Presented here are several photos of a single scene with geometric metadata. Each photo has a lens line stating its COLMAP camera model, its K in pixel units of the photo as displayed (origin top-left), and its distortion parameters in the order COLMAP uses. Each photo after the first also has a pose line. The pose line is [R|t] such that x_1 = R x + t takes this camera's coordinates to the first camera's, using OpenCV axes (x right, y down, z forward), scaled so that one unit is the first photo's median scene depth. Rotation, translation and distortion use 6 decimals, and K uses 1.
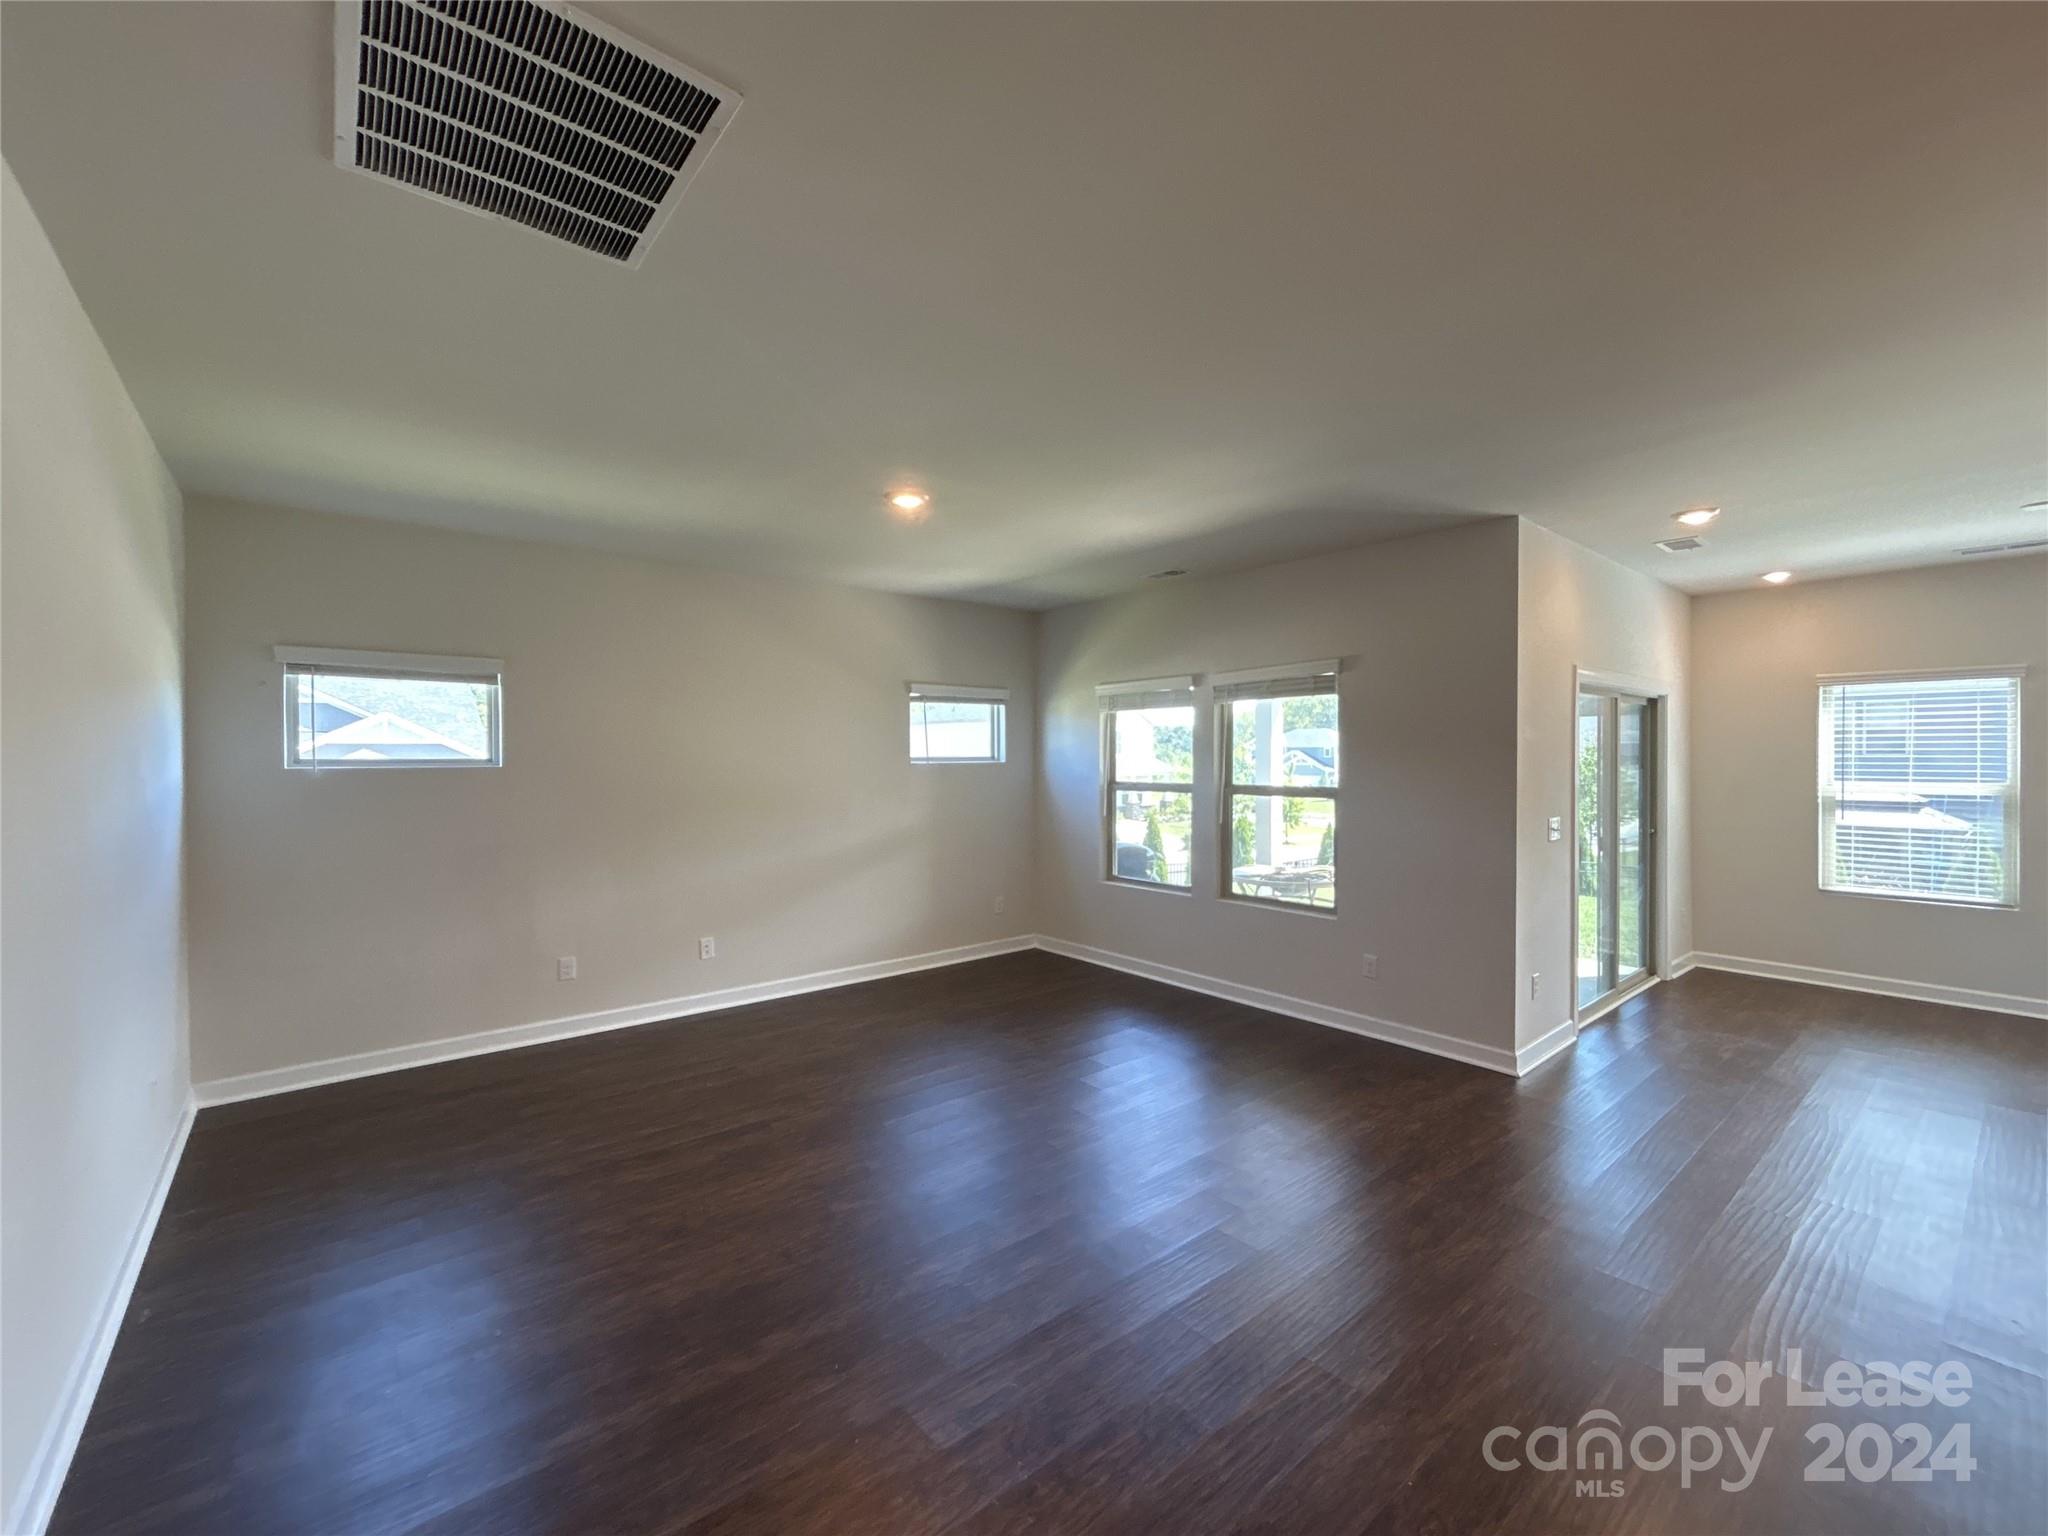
lens RADIAL K [[842.1, 0, 1022.9], [0, 842.1, 754.3], [0, 0, 1]] dist [-0.000245, 0.001343]
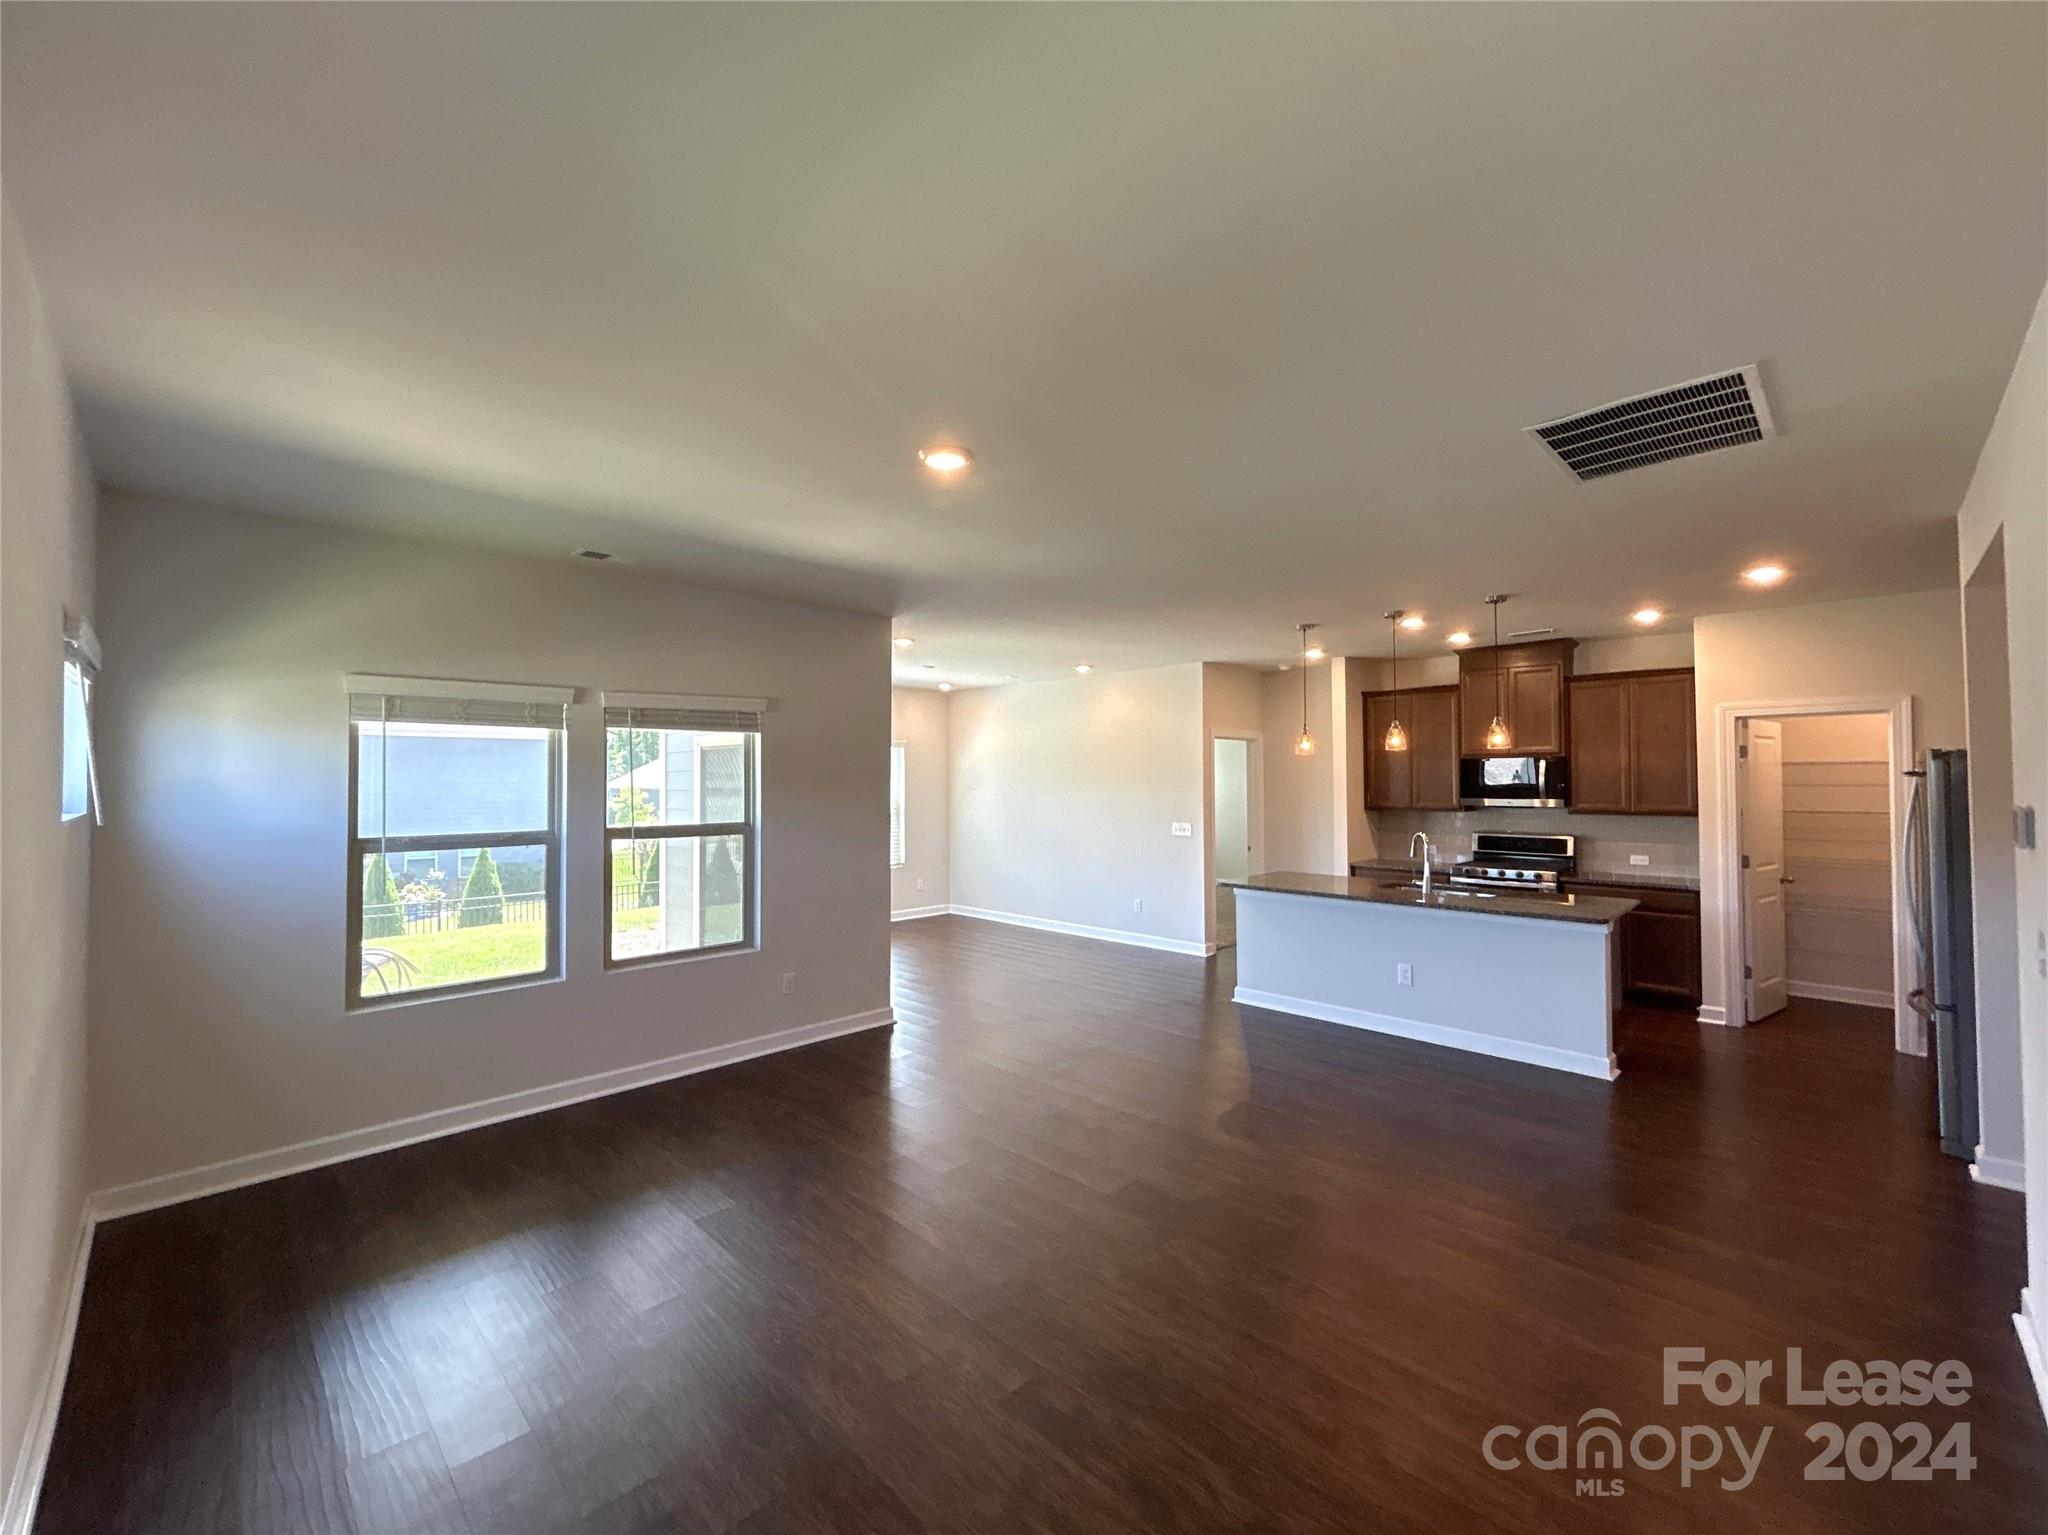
lens RADIAL K [[842.1, 0, 1019.8], [0, 842.1, 759.2], [0, 0, 1]] dist [-0.000245, 0.001343]
pose [[-0.084258, 0.024710, 0.996137, -0.570652], [0.001567, 0.999695, -0.024666, -0.010143], [-0.996443, -0.000517, -0.084271, 0.636638]]
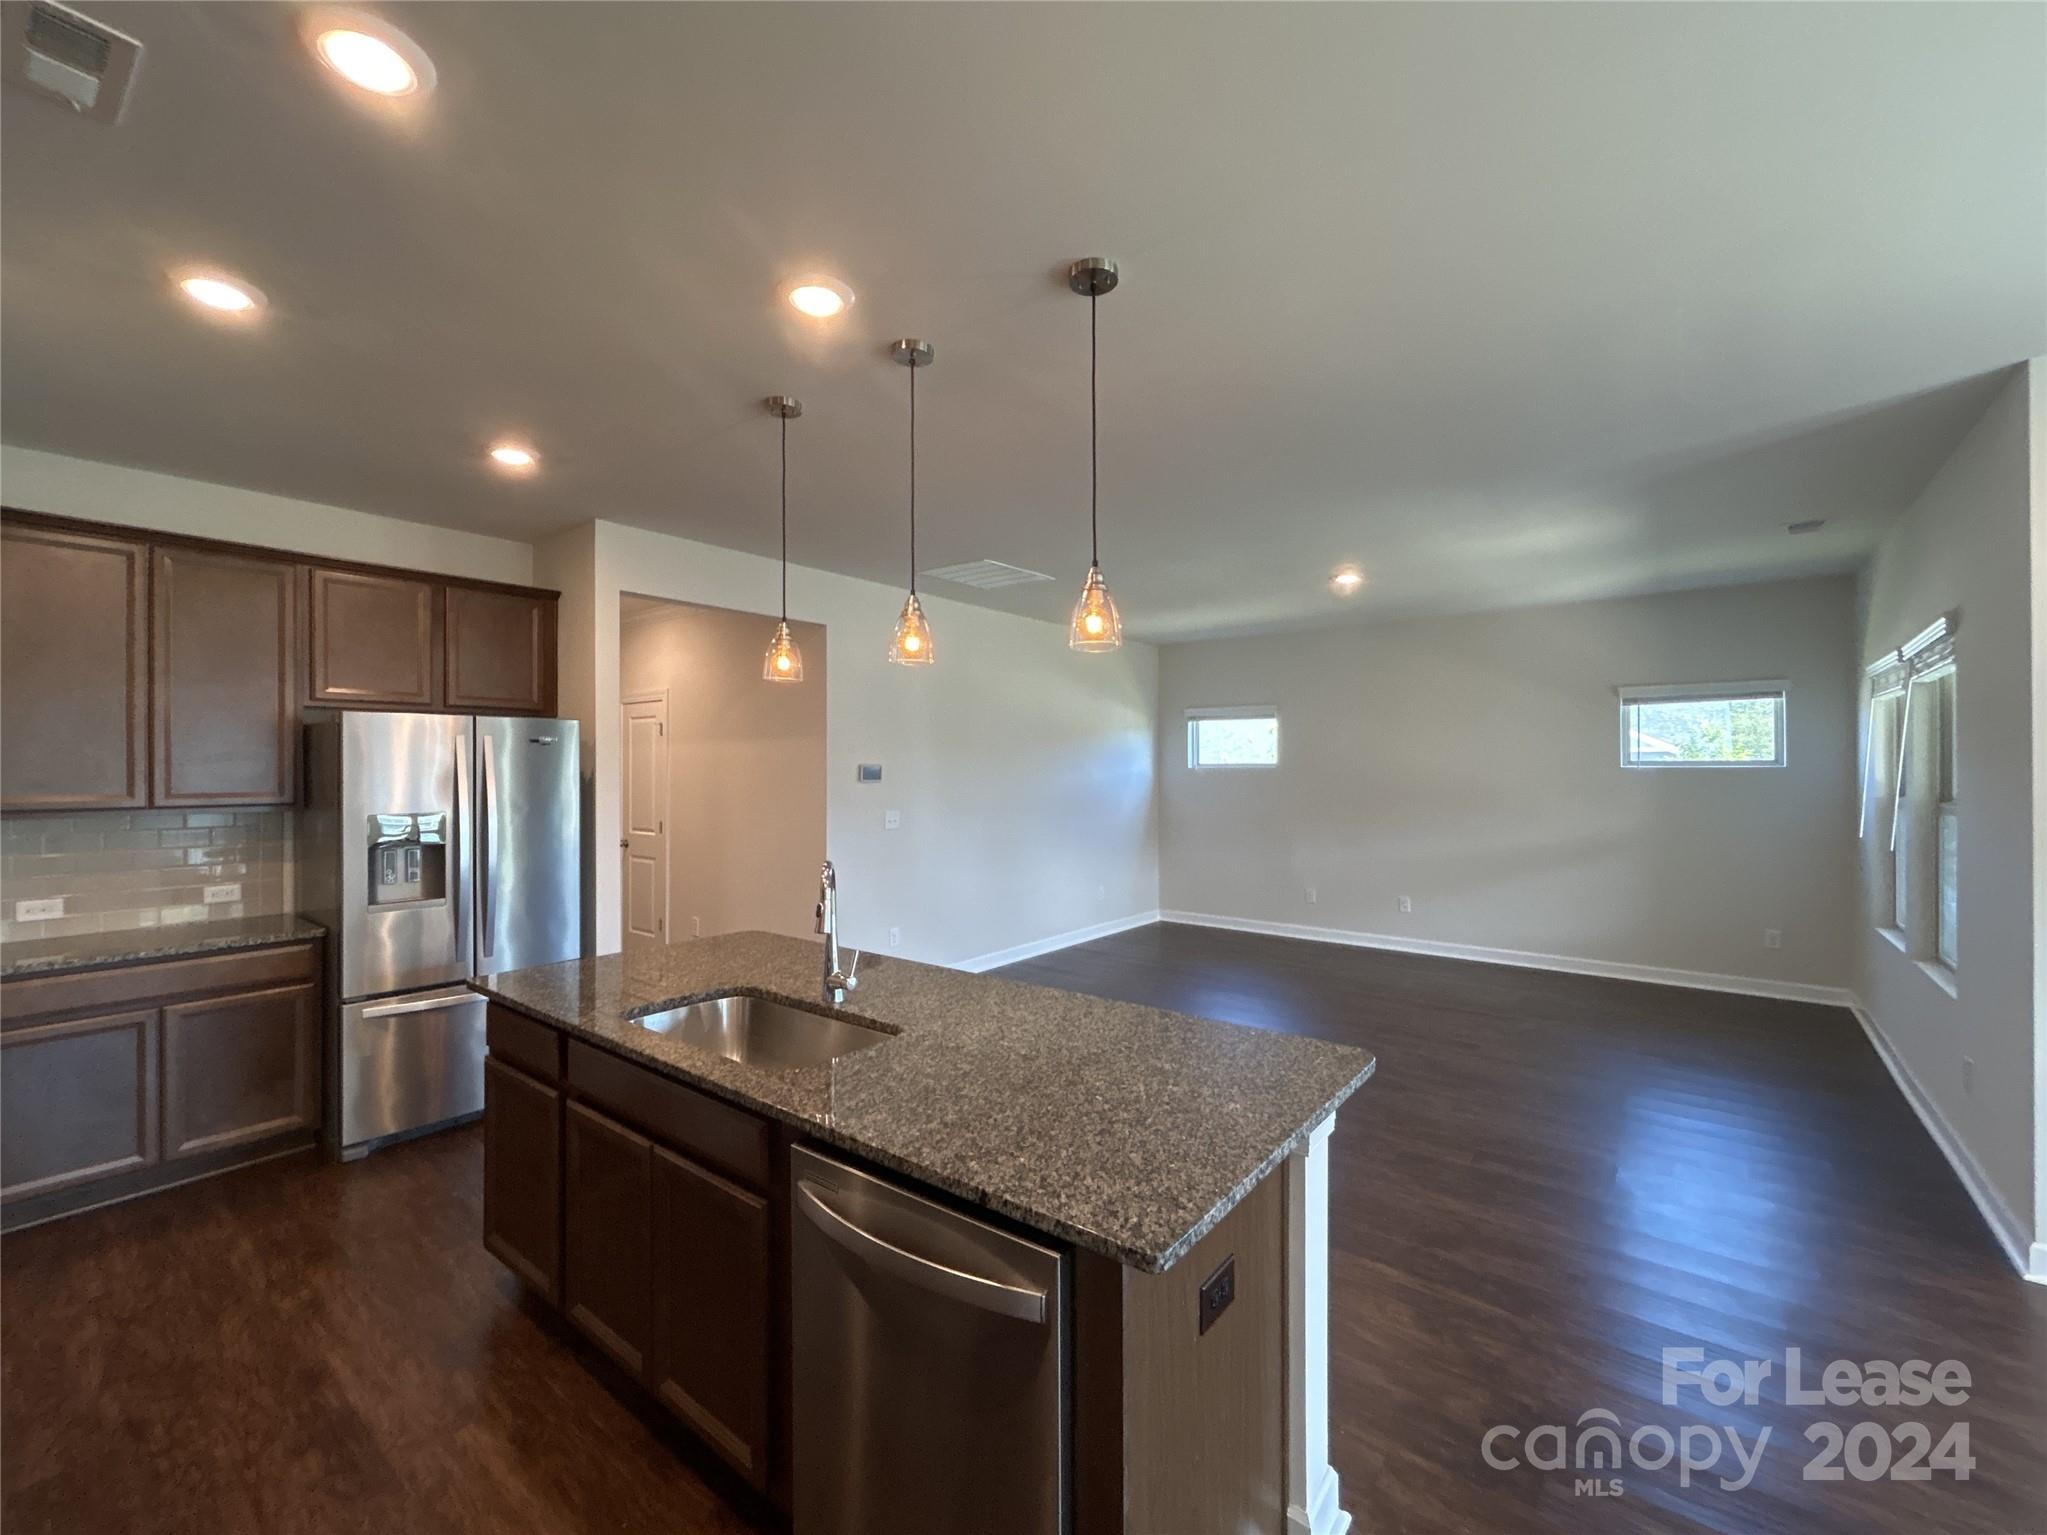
lens RADIAL K [[841.6, 0, 1019.8], [0, 841.6, 755.1], [0, 0, 1]] dist [-0.000245, 0.001343]
pose [[0.211564, -0.012230, -0.977288, 0.743771], [0.003566, 0.999925, -0.011742, 0.005806], [0.977358, -0.001001, 0.211592, 0.112233]]
